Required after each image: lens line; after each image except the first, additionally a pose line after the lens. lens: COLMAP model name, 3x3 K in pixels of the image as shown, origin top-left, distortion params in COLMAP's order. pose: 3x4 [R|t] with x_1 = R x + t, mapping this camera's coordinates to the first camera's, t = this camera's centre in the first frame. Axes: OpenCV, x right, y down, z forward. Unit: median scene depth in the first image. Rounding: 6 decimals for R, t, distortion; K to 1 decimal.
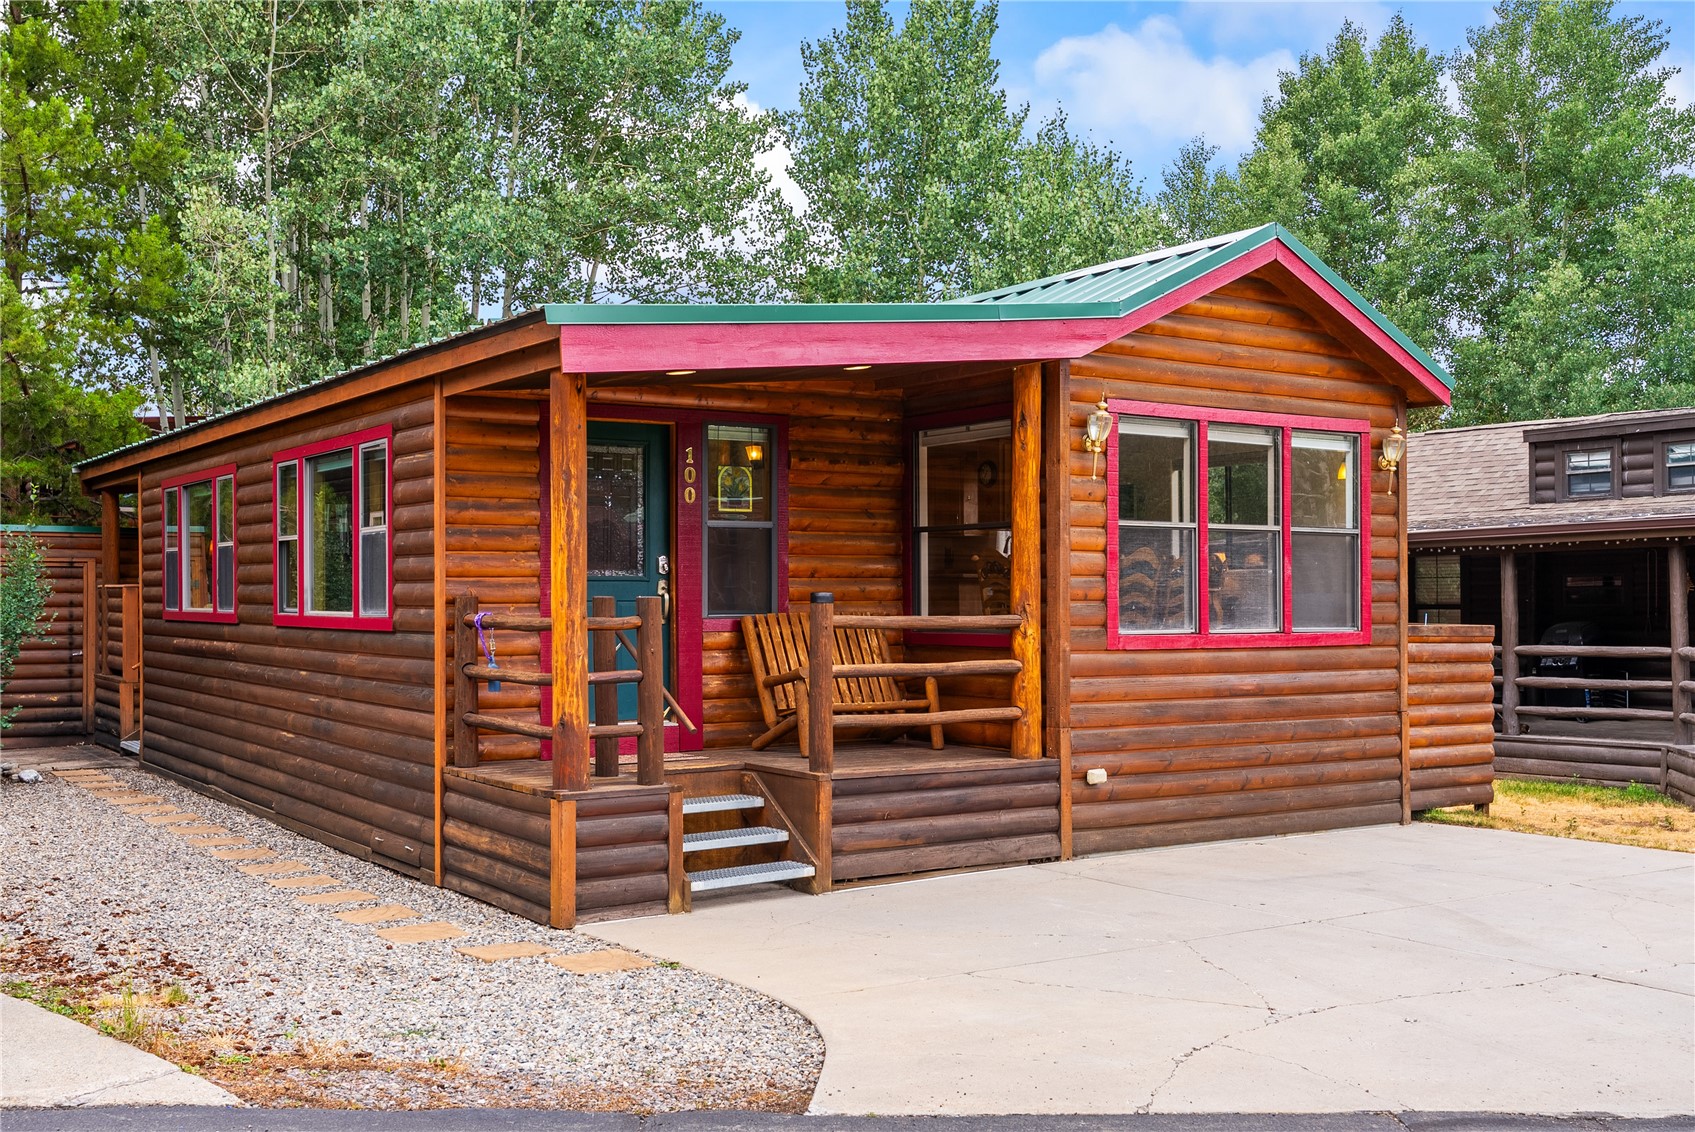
lens RADIAL K [[1704.7, 0, 844.5], [0, 1704.7, 563.0], [0, 0, 1]] dist [0.010777, 0.000000]
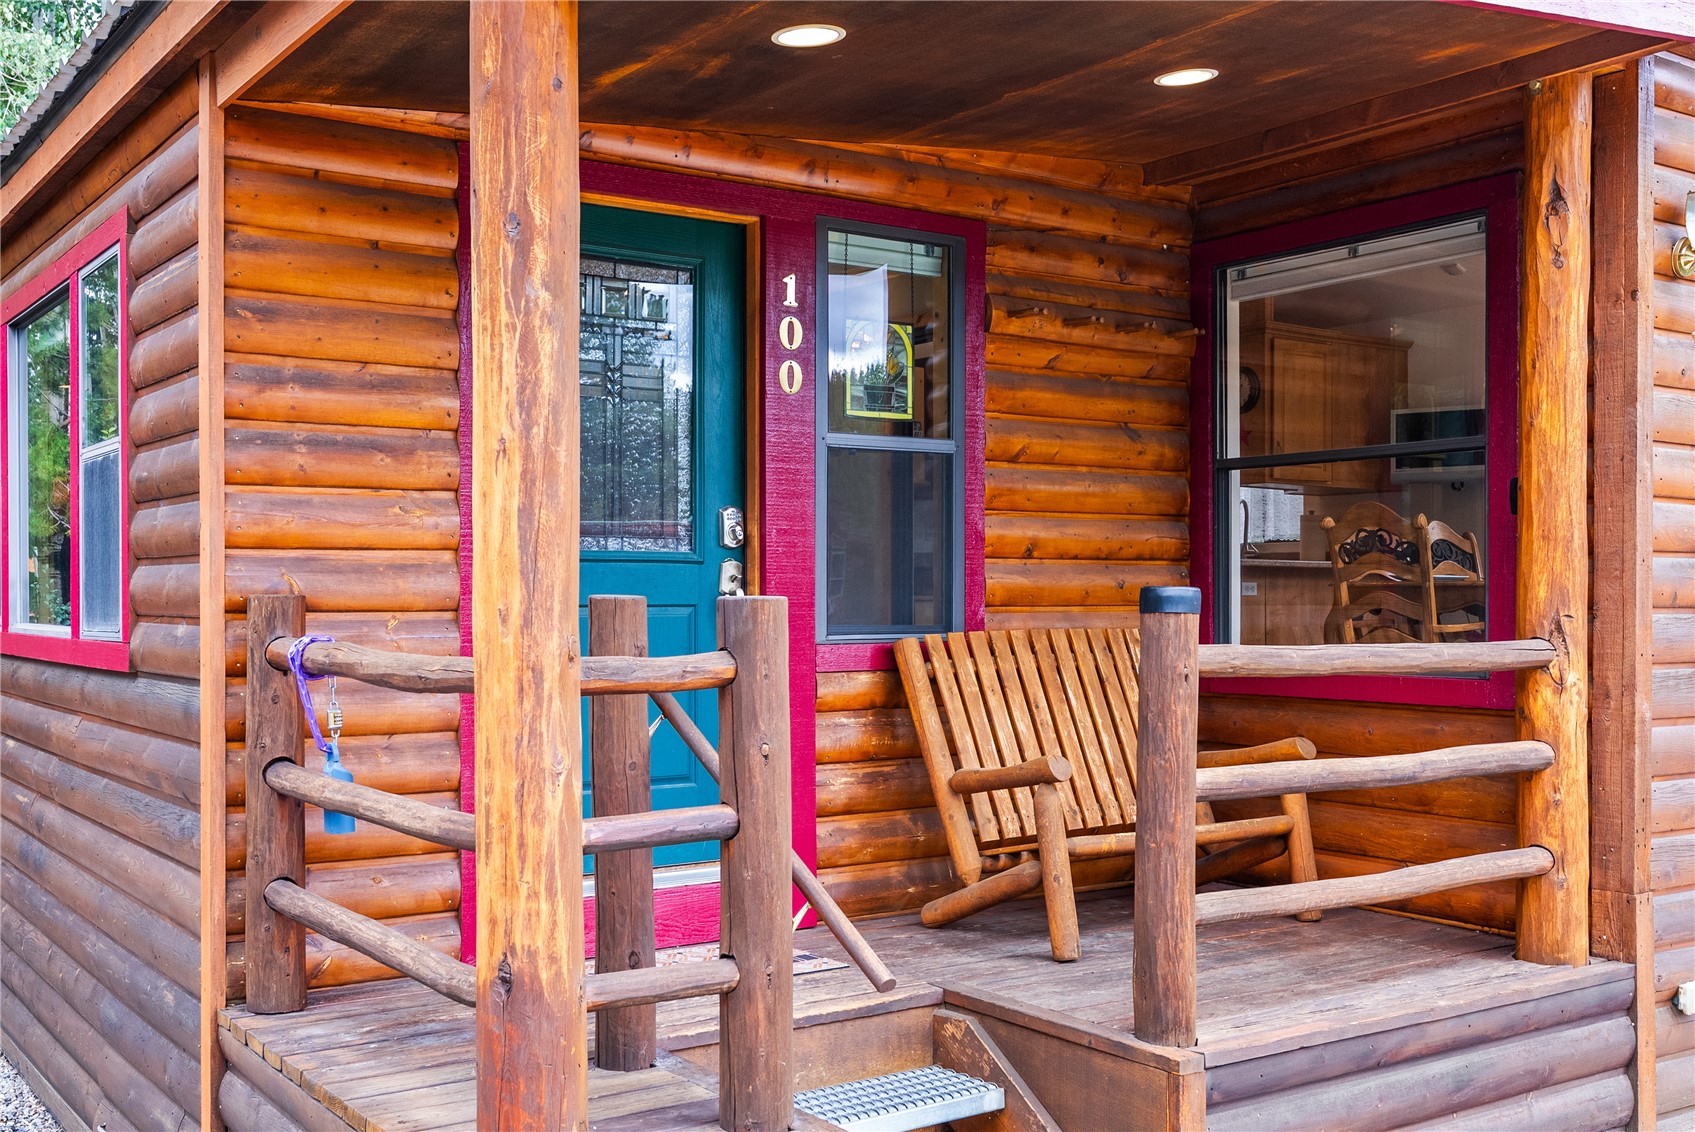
lens RADIAL K [[1704.7, 0, 860.8], [0, 1704.7, 577.4], [0, 0, 1]] dist [0.010777, 0.000000]
pose [[0.999479, 0.002449, 0.032176, -0.089389], [-0.002720, 0.999961, 0.008377, 0.010914], [-0.032154, -0.008460, 0.999447, 0.555707]]
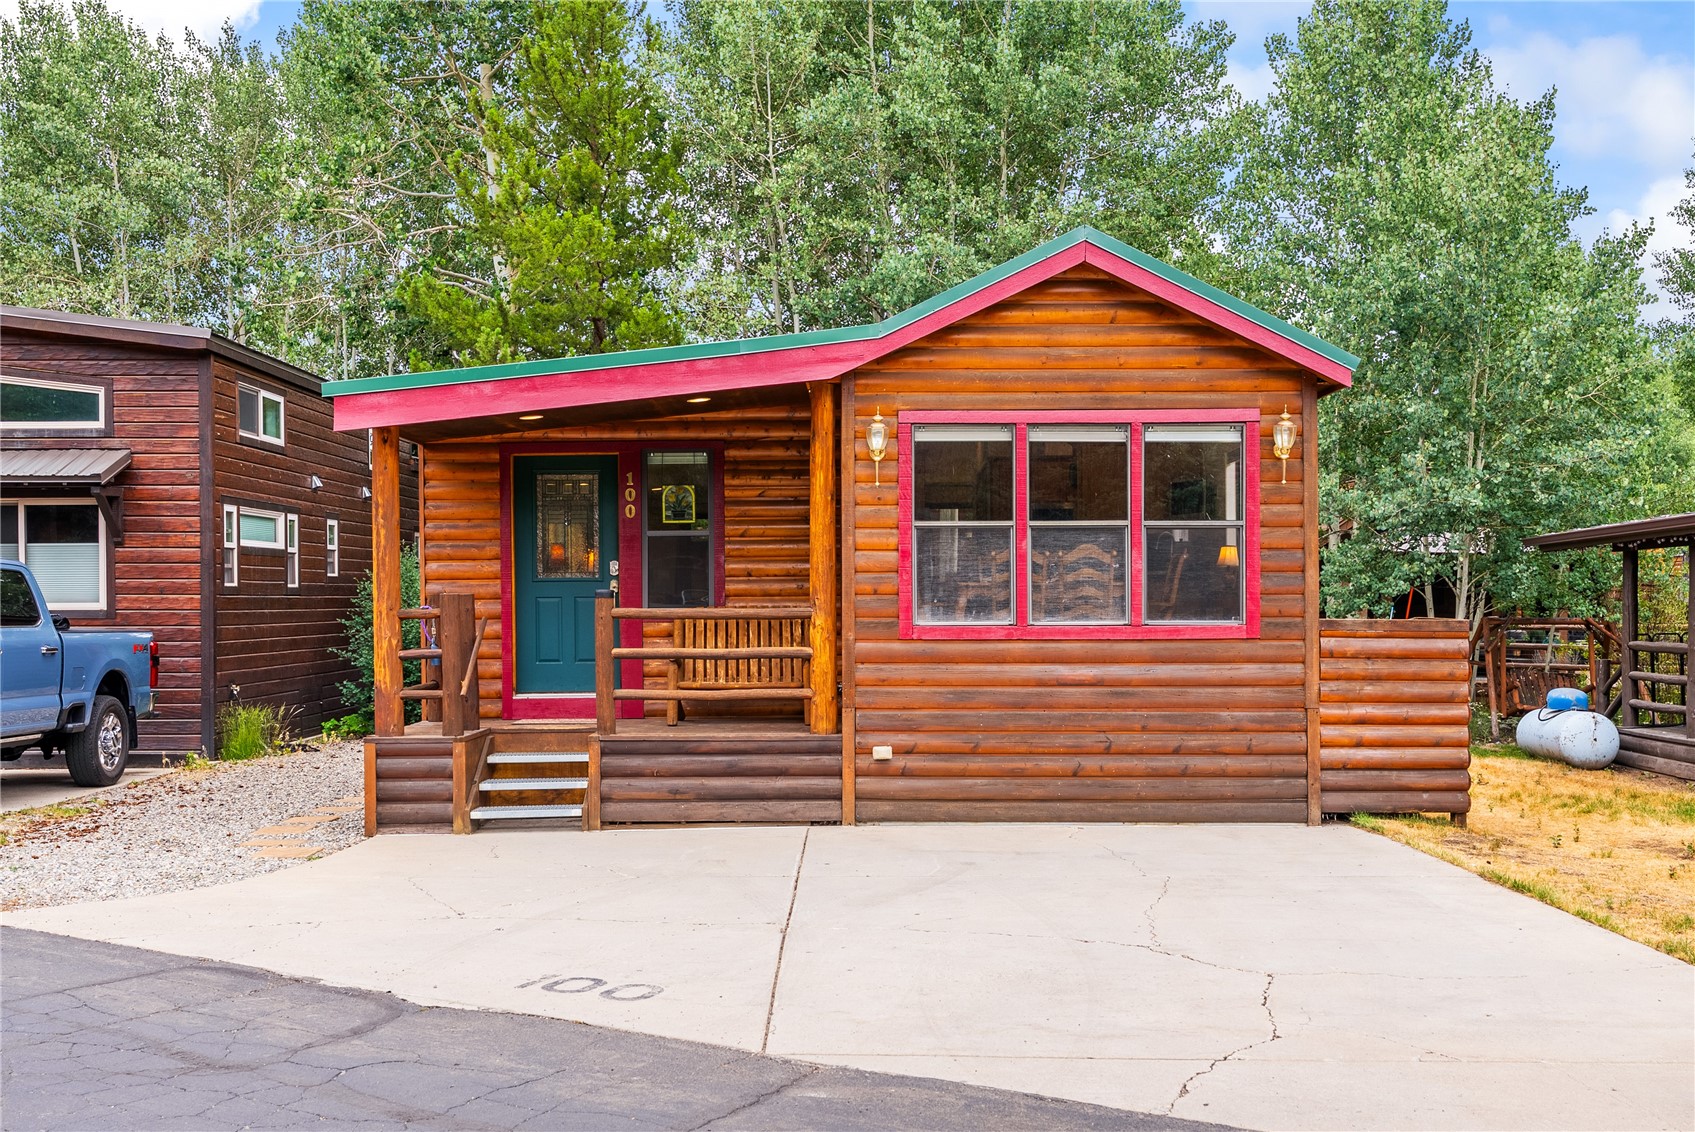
lens RADIAL K [[1704.7, 0, 851.0], [0, 1704.7, 610.4], [0, 0, 1]] dist [0.010777, 0.000000]
pose [[0.830013, -0.001429, -0.557743, 0.752157], [0.016062, 0.999643, 0.021341, 0.008224], [0.557513, -0.026671, 0.829740, 0.069193]]
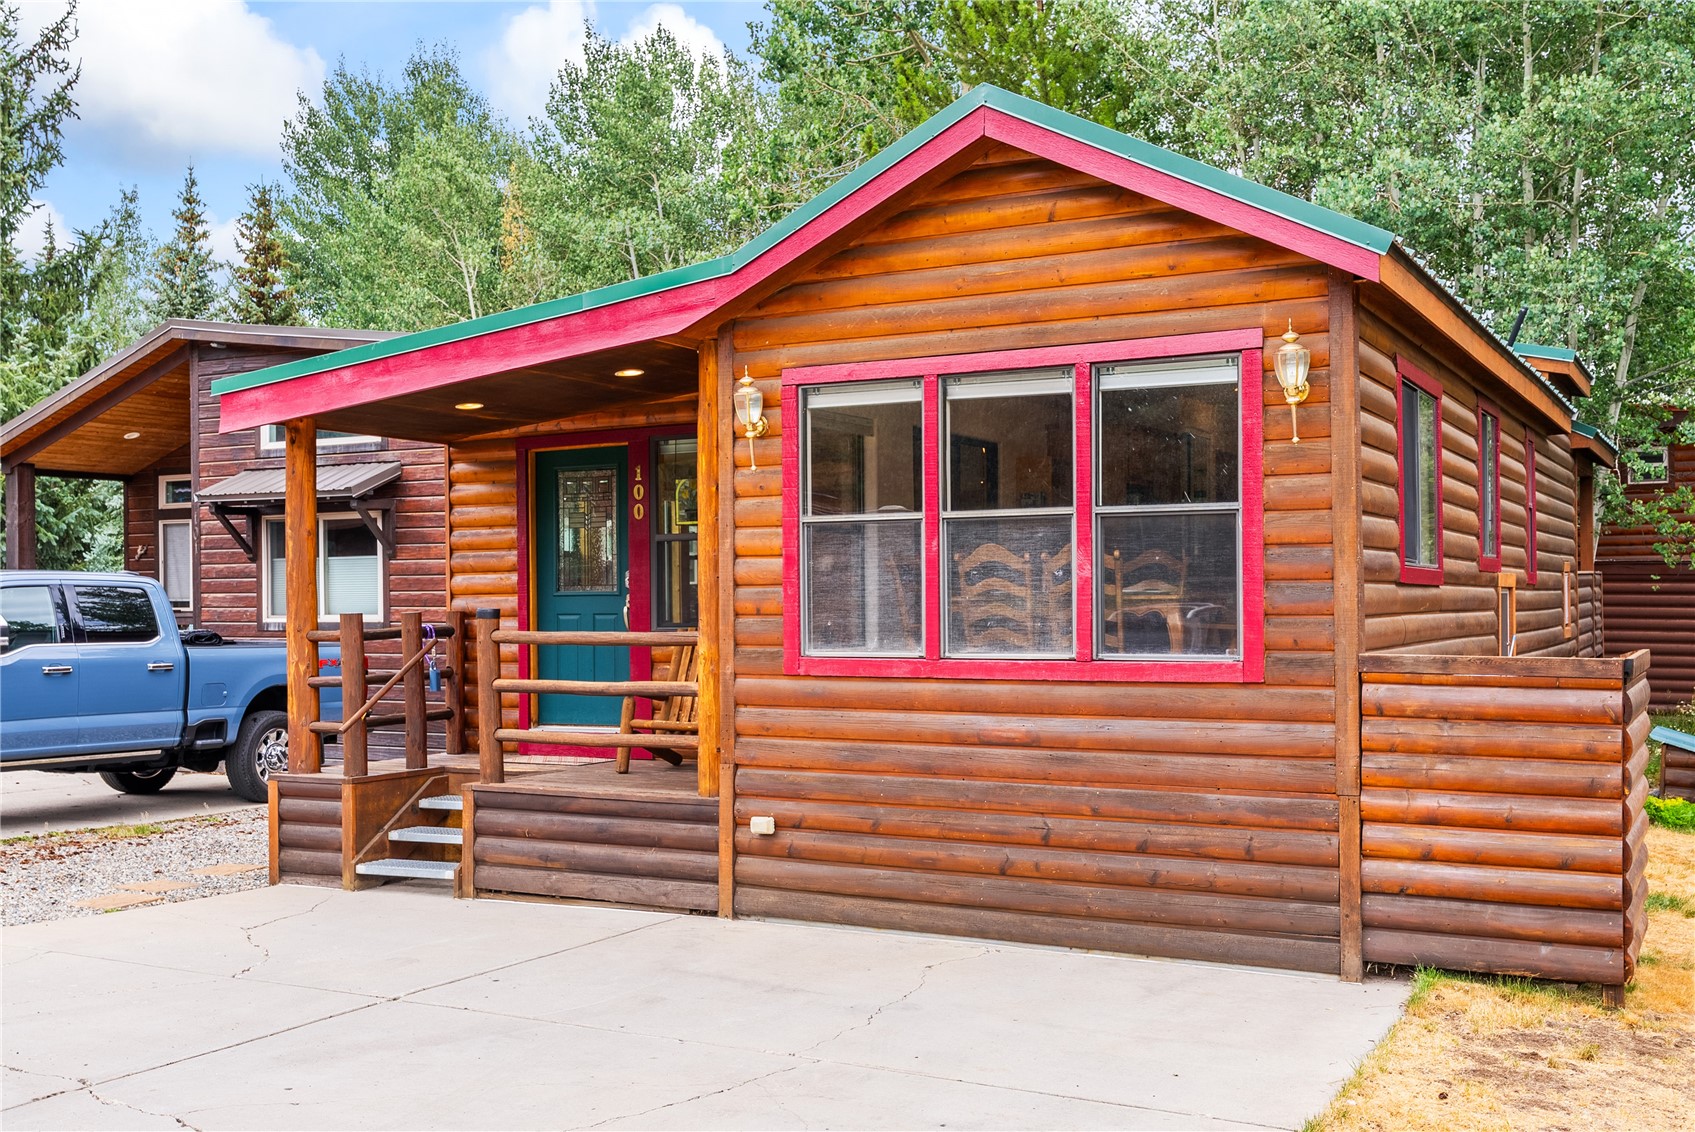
lens RADIAL K [[1704.7, 0, 841.6], [0, 1704.7, 604.9], [0, 0, 1]] dist [0.010777, 0.000000]
pose [[0.467175, -0.003226, -0.884159, 0.907224], [0.025561, 0.999625, 0.009859, 0.009824], [0.883795, -0.027206, 0.467082, 0.648048]]
